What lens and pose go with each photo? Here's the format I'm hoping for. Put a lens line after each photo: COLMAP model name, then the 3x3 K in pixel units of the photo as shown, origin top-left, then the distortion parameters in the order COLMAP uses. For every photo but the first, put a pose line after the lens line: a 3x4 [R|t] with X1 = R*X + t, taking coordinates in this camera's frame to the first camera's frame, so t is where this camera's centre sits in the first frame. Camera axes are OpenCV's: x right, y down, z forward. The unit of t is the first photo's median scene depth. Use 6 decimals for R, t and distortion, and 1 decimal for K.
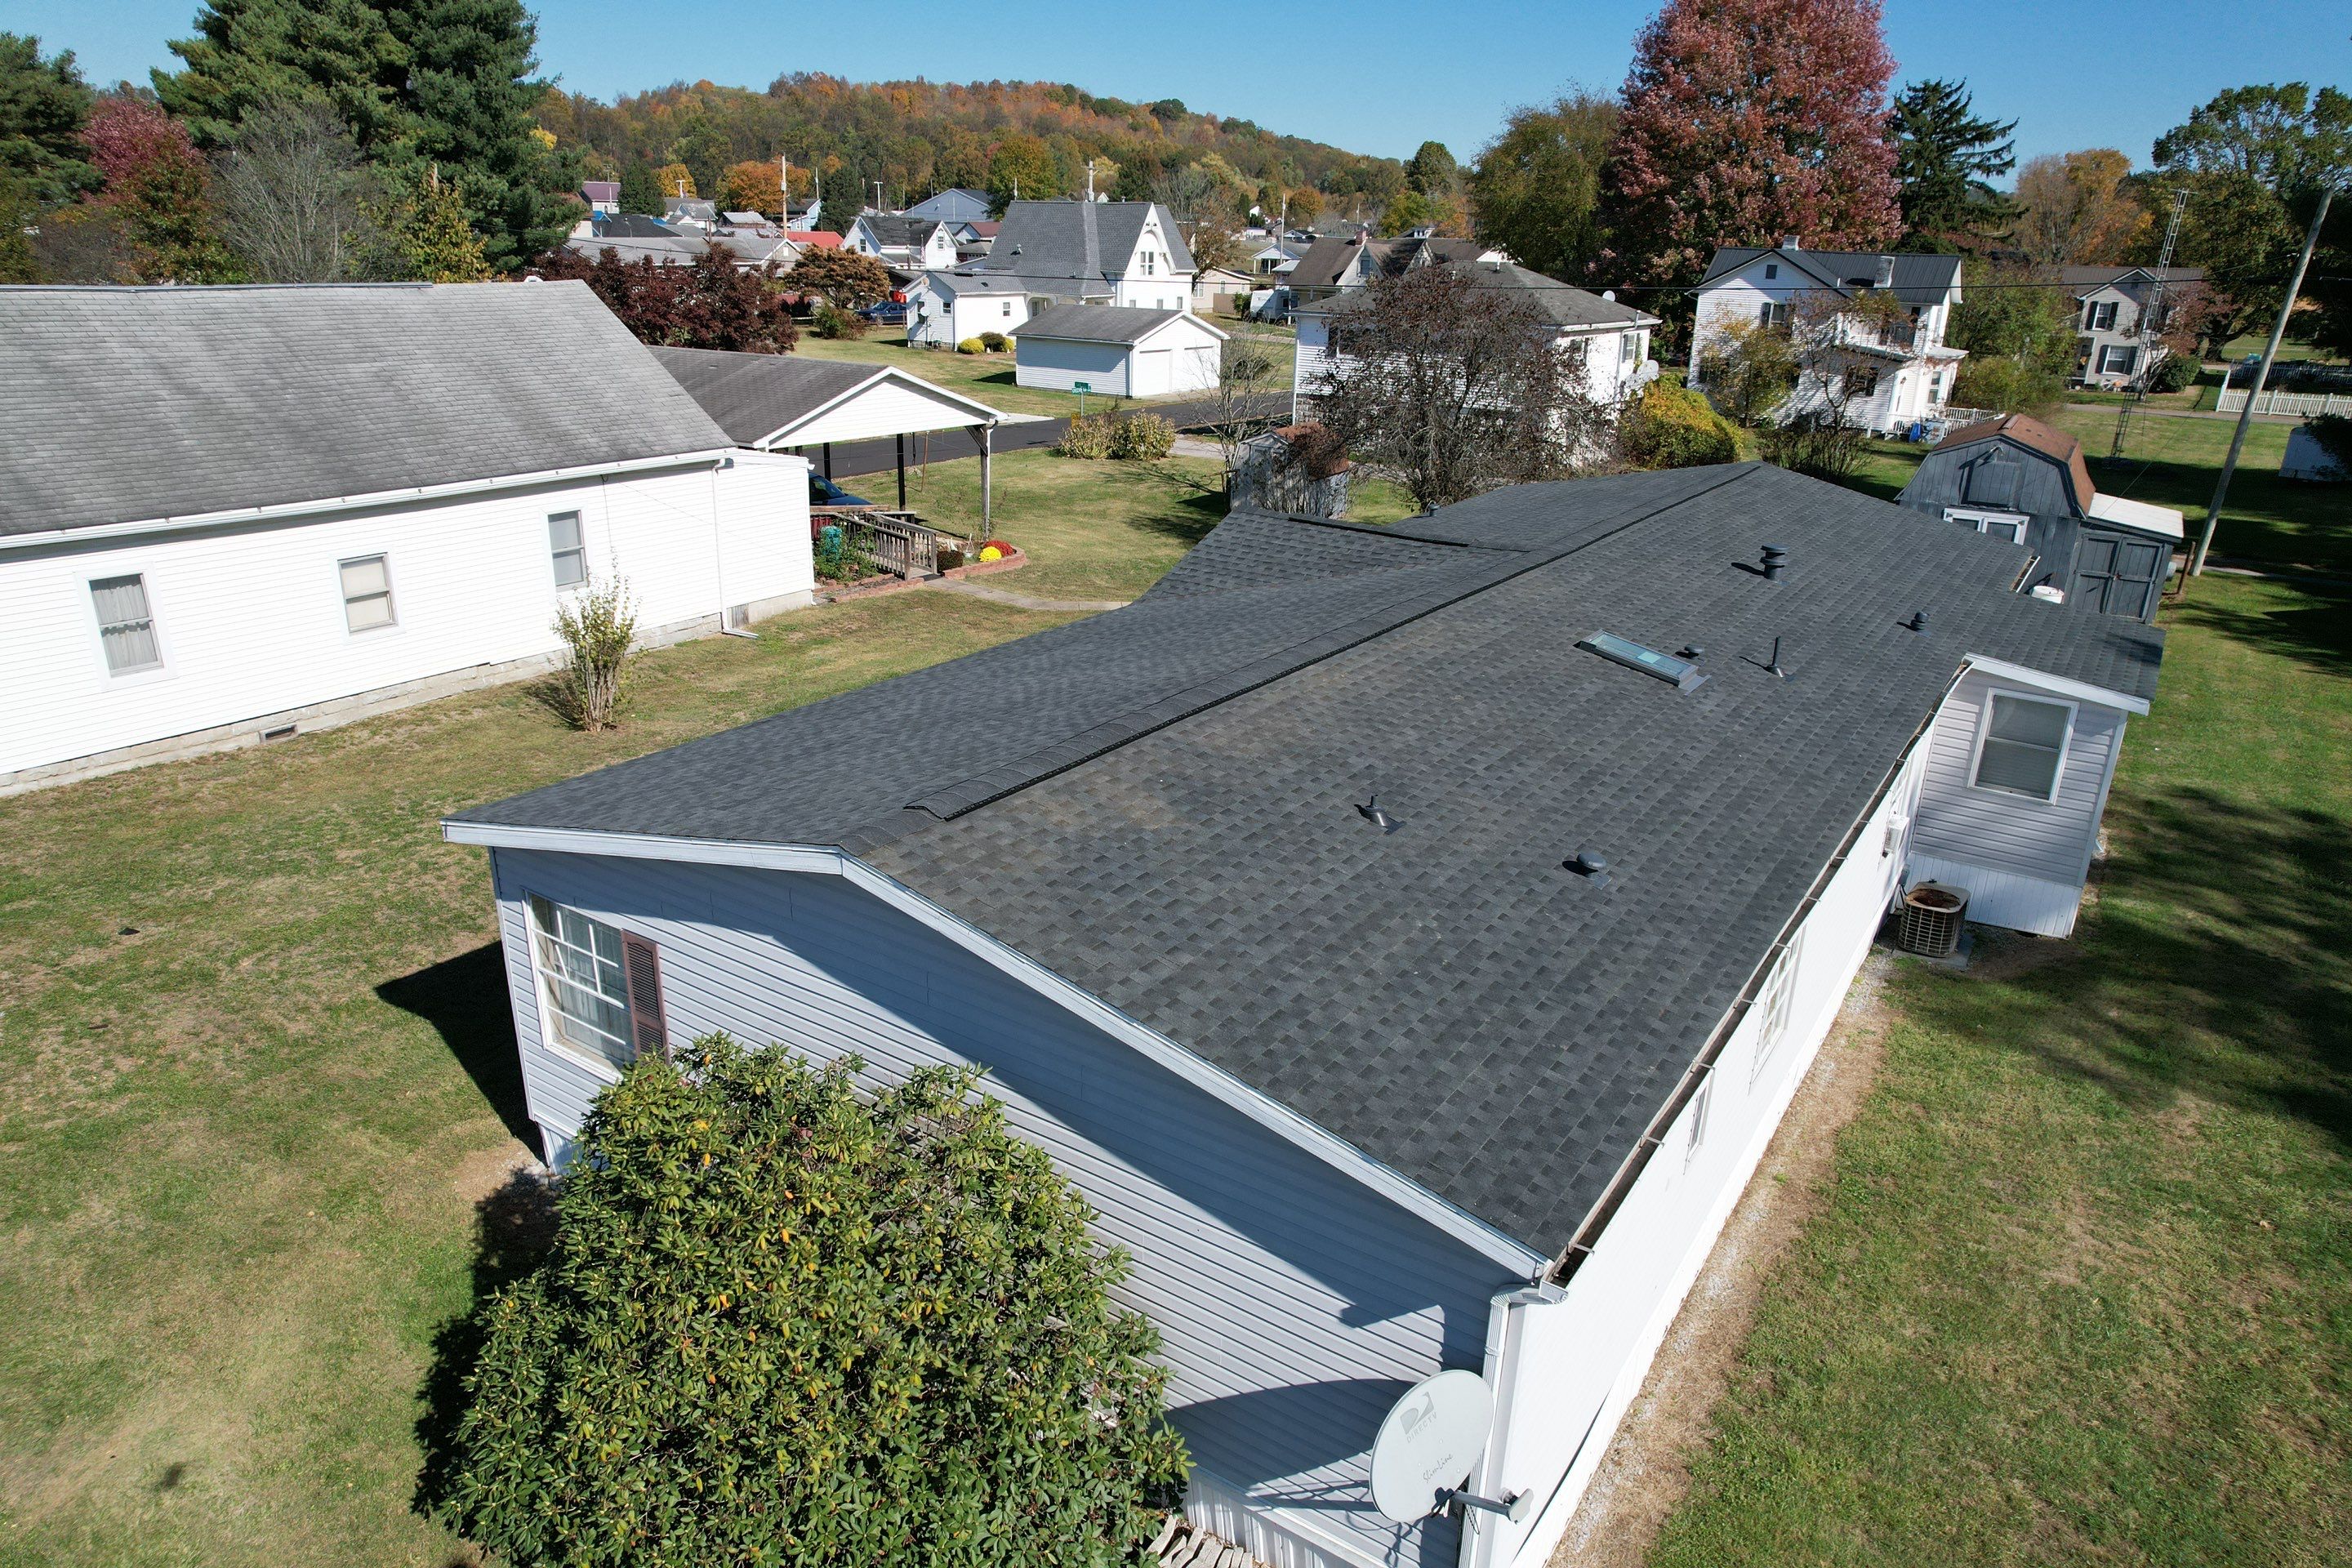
lens RADIAL K [[1513.4, 0, 1187.1], [0, 1513.4, 792.3], [0, 0, 1]] dist [-0.059717, 0.021807]
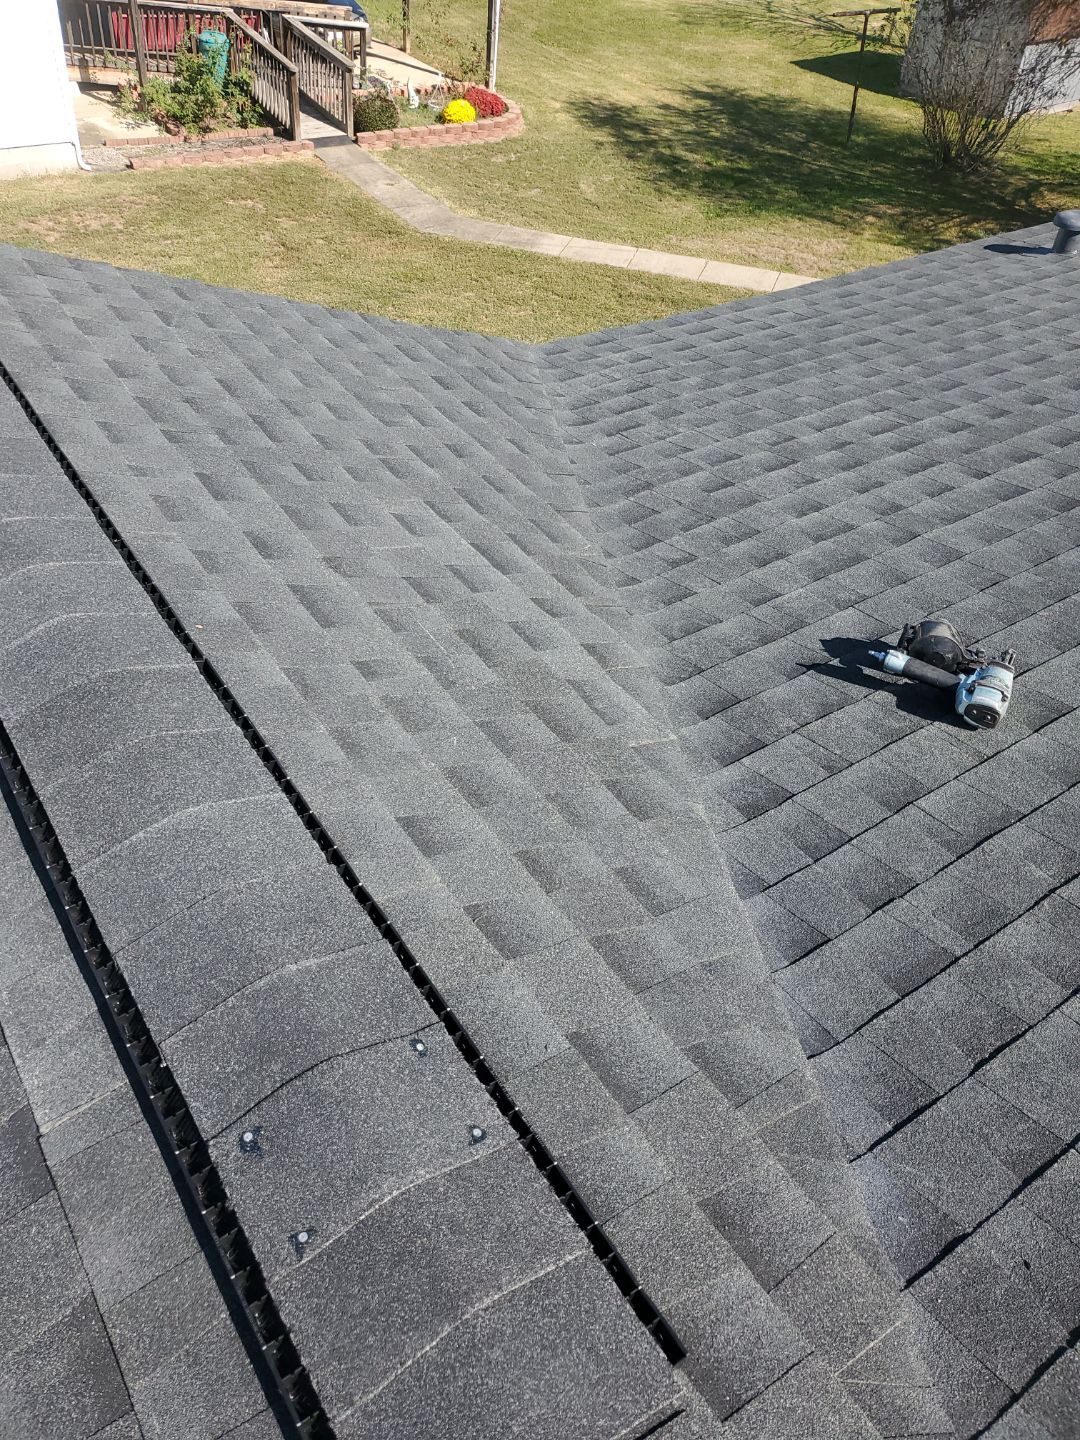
lens RADIAL K [[1124.7, 0, 539.8], [0, 1124.7, 706.8], [0, 0, 1]] dist [-0.010121, 0.039611]
pose [[0.929827, 0.272414, -0.247413, 0.115495], [-0.167175, 0.911632, 0.375472, -0.128628], [0.327833, -0.307763, 0.893201, 0.561650]]
